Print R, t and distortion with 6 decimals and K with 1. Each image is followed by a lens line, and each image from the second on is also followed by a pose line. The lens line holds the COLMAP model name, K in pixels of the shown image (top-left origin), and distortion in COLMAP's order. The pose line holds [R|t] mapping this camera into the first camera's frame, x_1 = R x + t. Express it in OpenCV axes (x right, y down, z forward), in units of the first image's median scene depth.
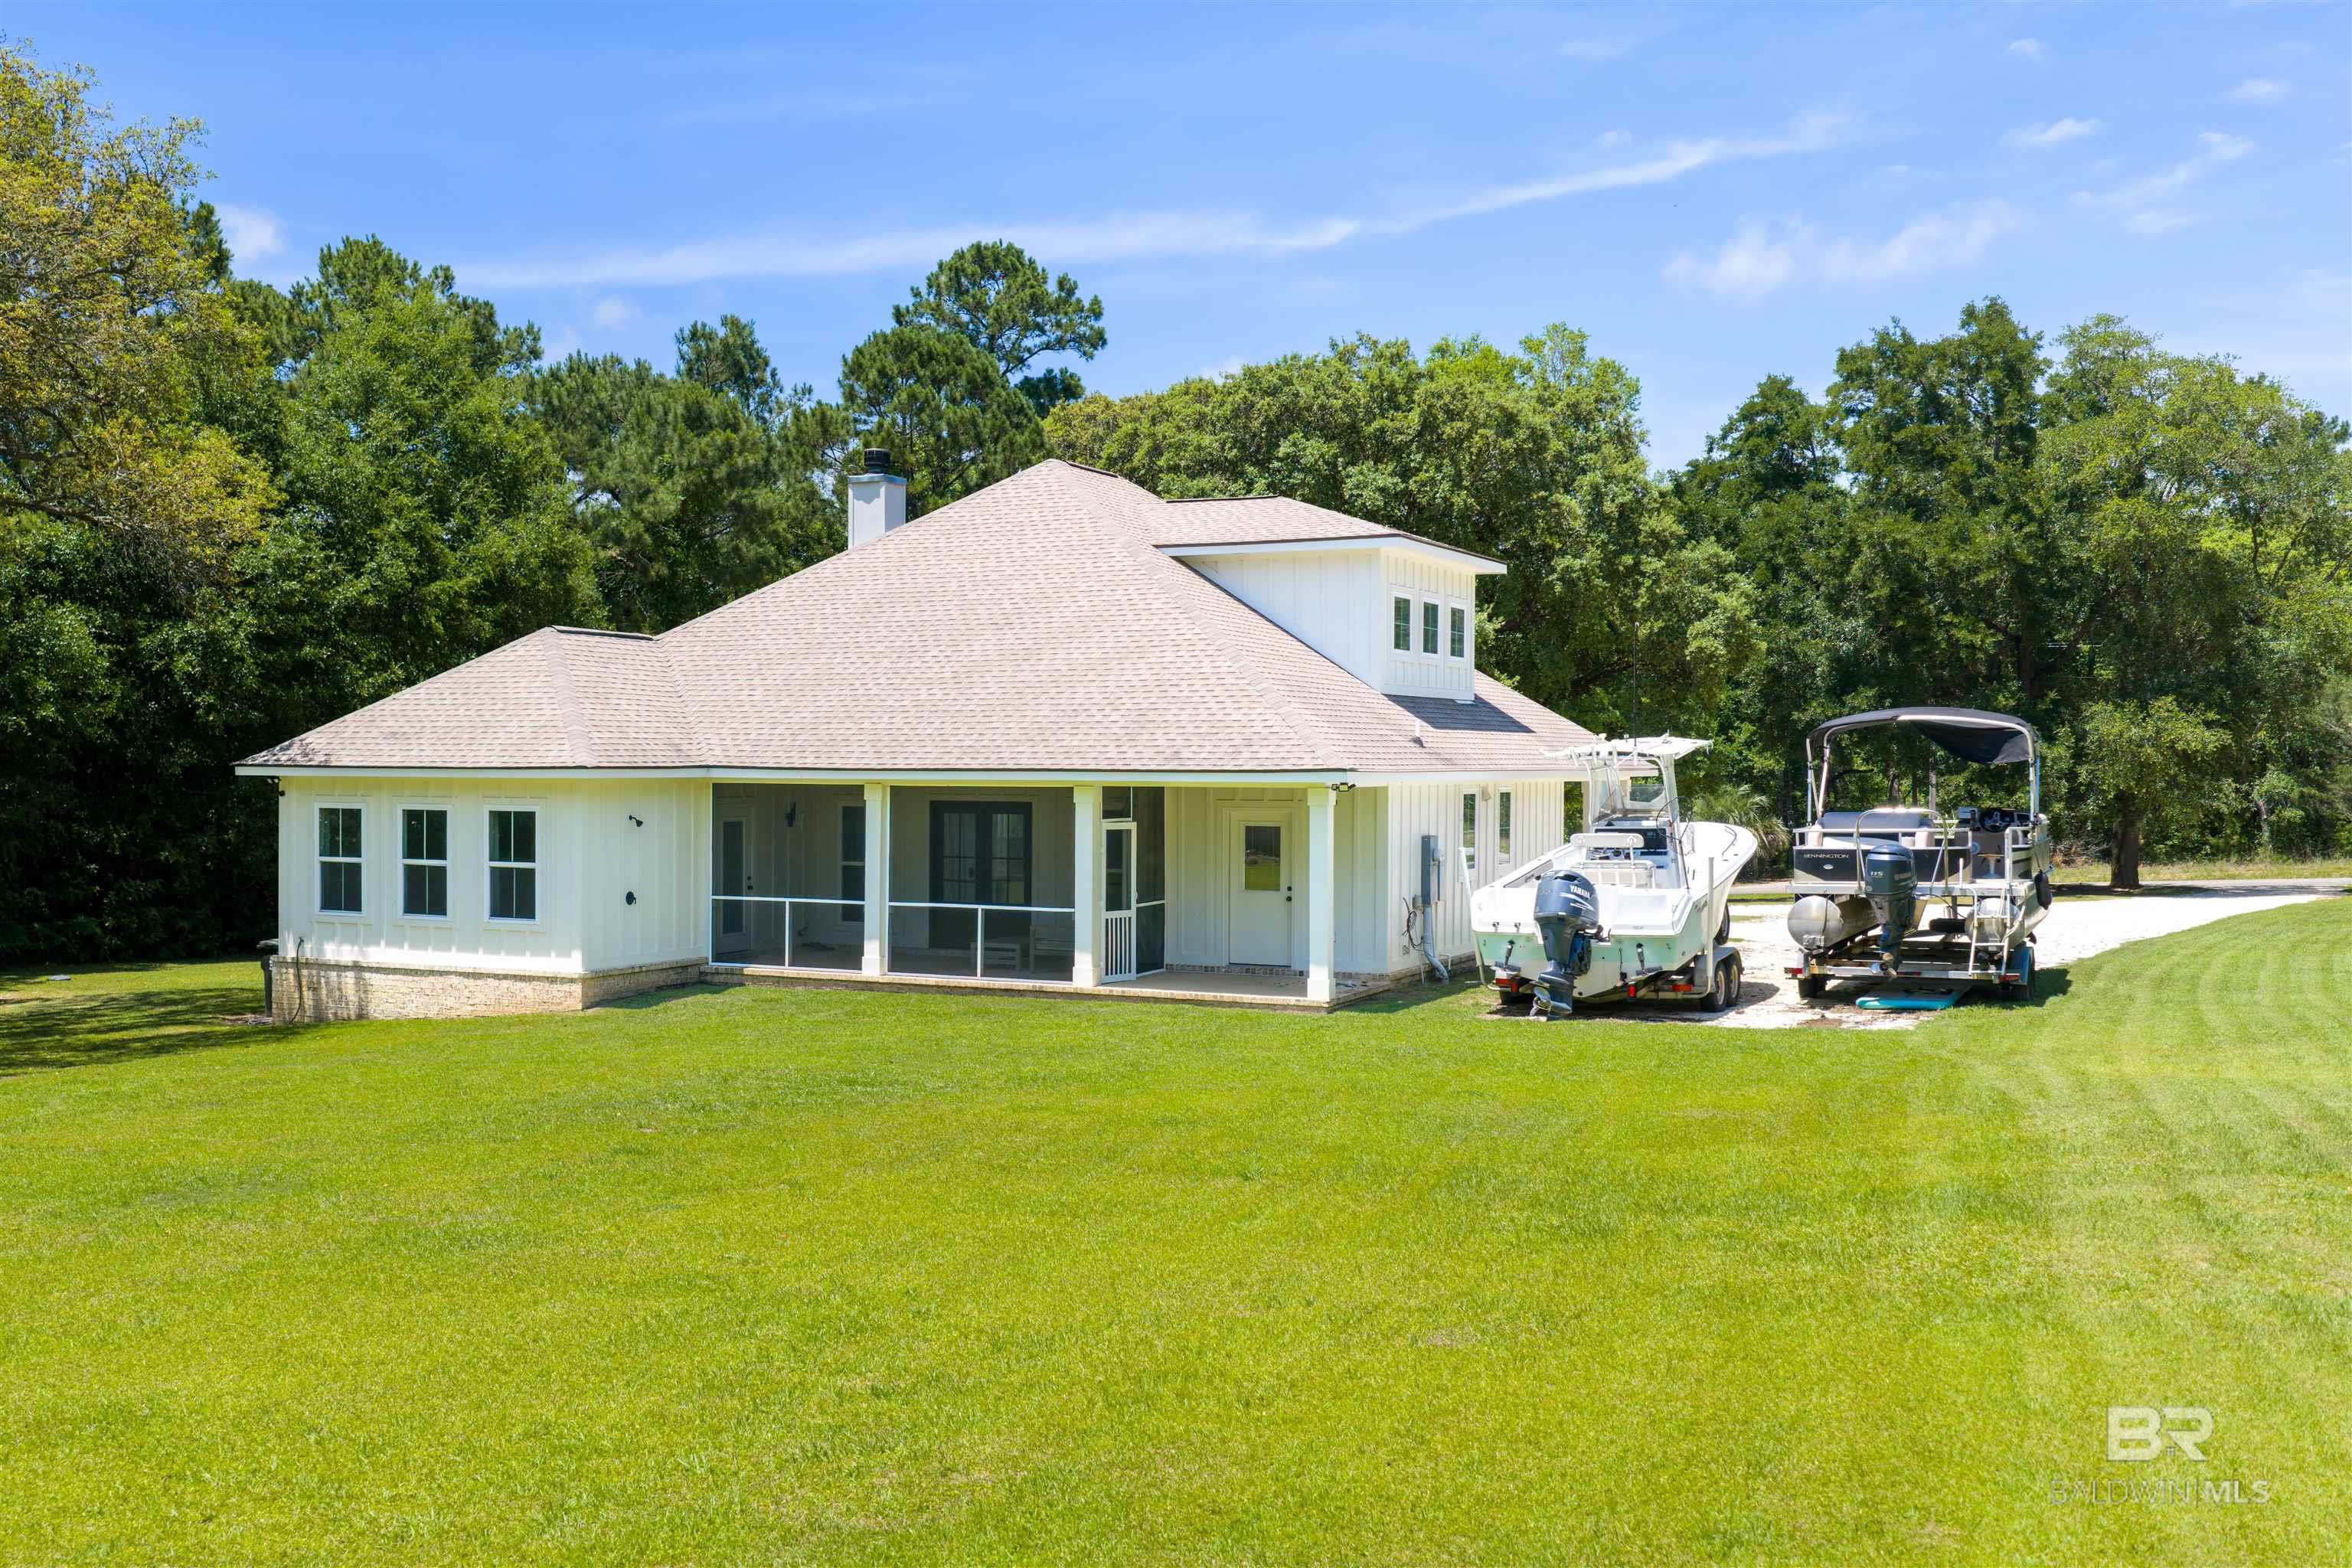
lens RADIAL K [[2089.1, 0, 1176.0], [0, 2089.1, 784.0], [0, 0, 1]] dist [0.014729, 0.005324]
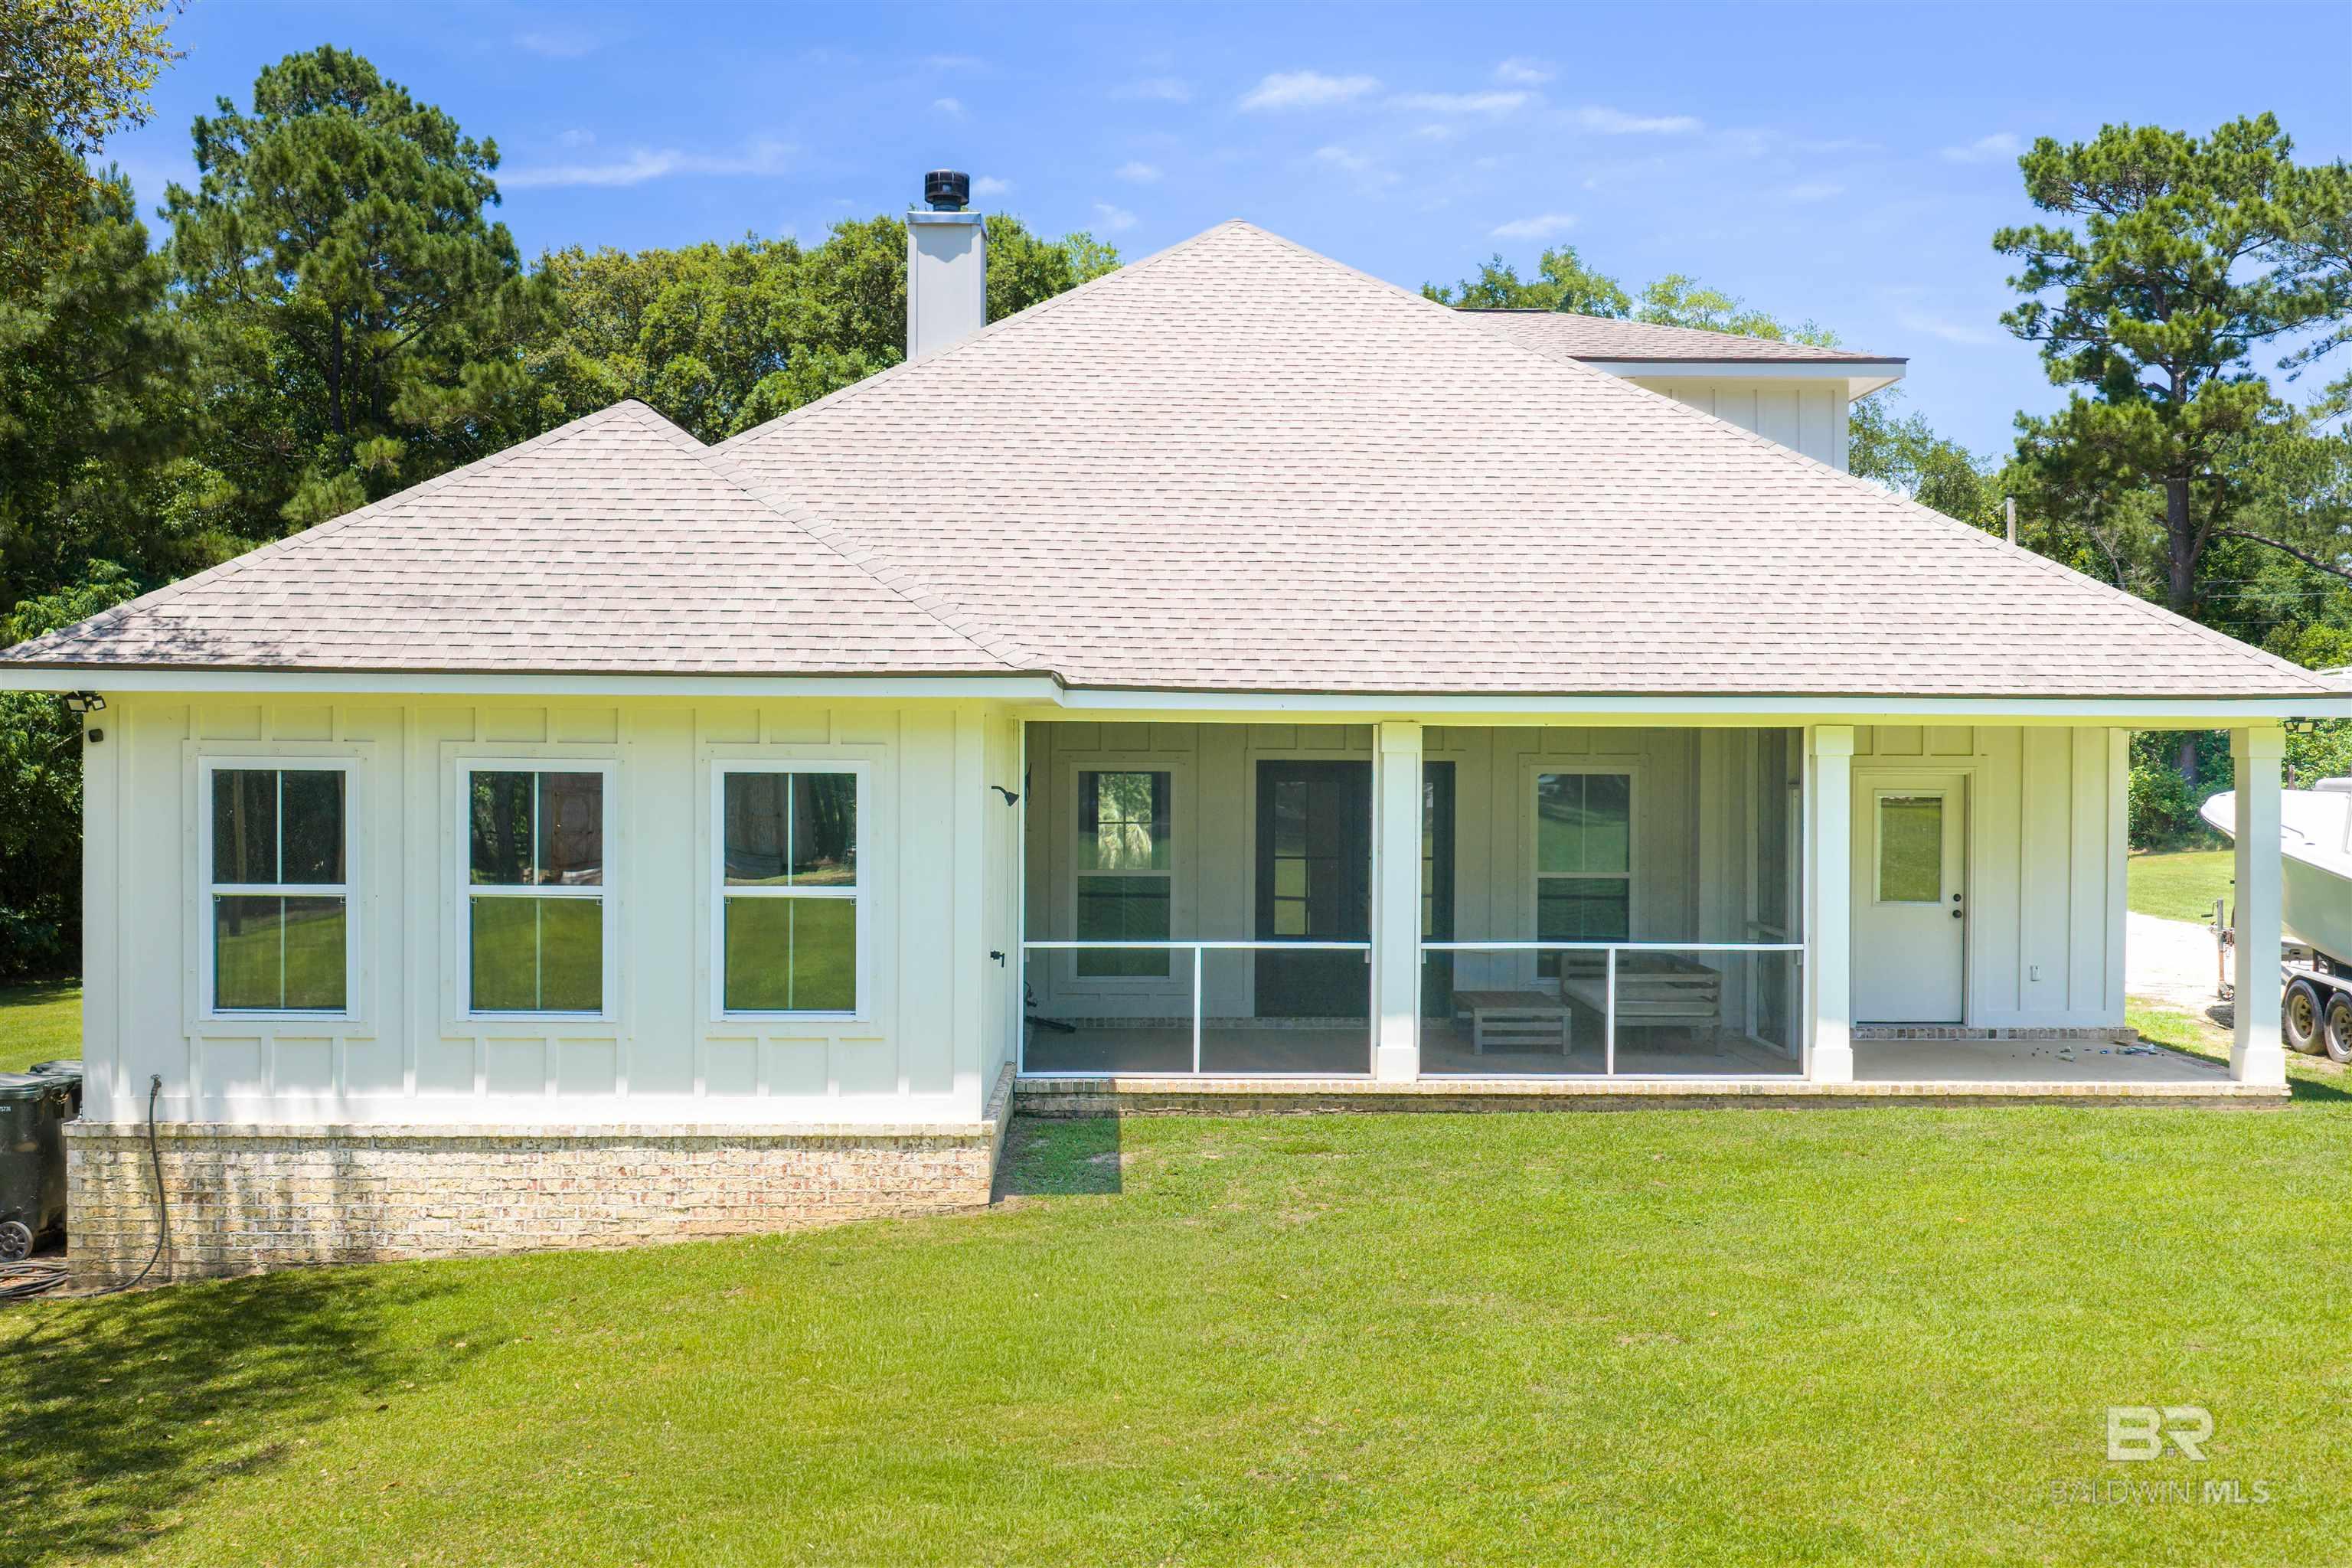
lens RADIAL K [[2115.5, 0, 1237.5], [0, 2115.5, 780.5], [0, 0, 1]] dist [0.003844, -0.003604]
pose [[0.900138, -0.003464, 0.435590, -0.415446], [0.002273, 0.999992, 0.003256, 0.013024], [-0.435598, -0.001941, 0.900139, 0.532250]]
